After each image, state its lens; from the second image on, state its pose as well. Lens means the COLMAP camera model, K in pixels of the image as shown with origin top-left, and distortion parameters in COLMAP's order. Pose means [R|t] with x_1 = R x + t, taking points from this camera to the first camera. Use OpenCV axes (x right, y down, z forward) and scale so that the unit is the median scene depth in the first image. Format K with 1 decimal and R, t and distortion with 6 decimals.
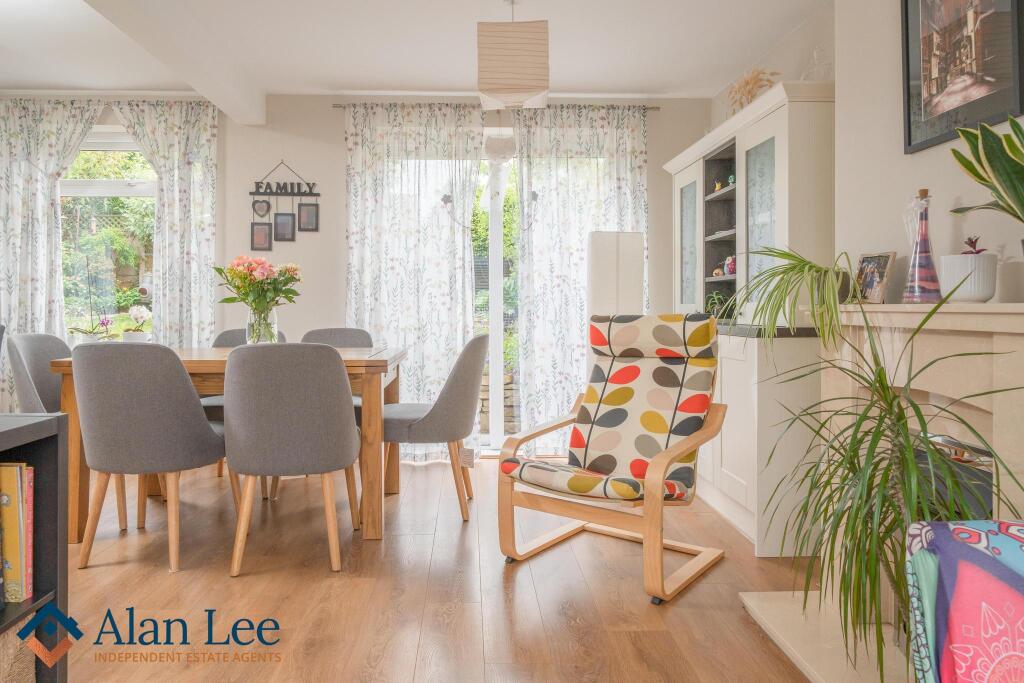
lens RADIAL K [[701.7, 0, 496.5], [0, 701.7, 309.5], [0, 0, 1]] dist [-0.001092, -0.000943]
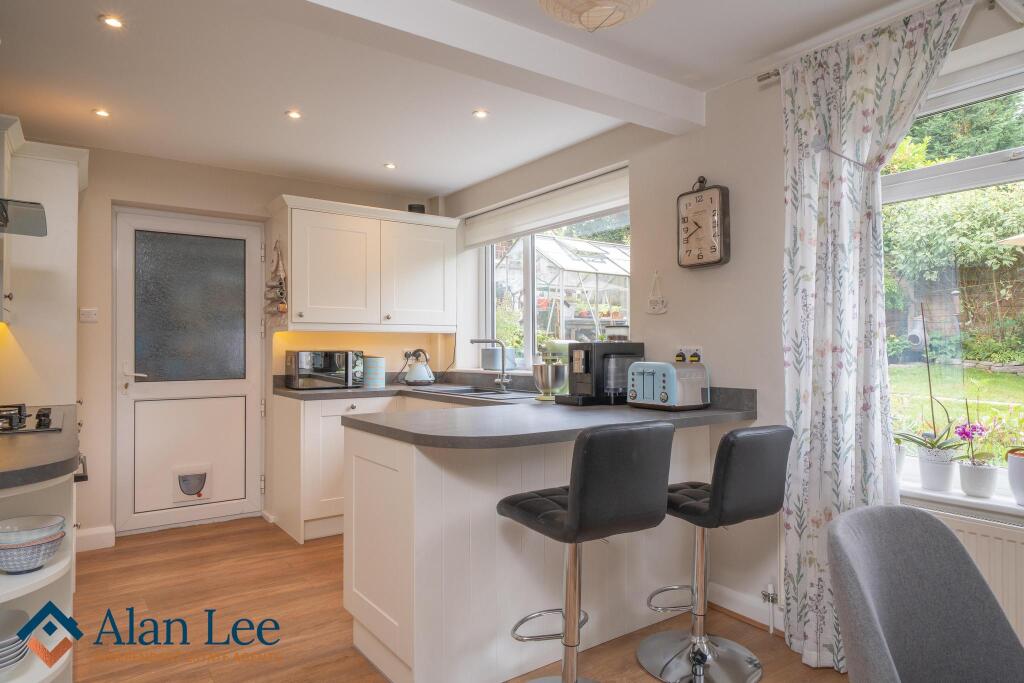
lens RADIAL K [[637.4, 0, 512.0], [0, 637.4, 341.5], [0, 0, 1]] dist [0.005673, 0.001752]
pose [[0.548194, -0.002134, -0.836348, -0.360727], [-0.005962, 0.999961, -0.006459, -0.043699], [0.836330, 0.008527, 0.548161, 0.479113]]
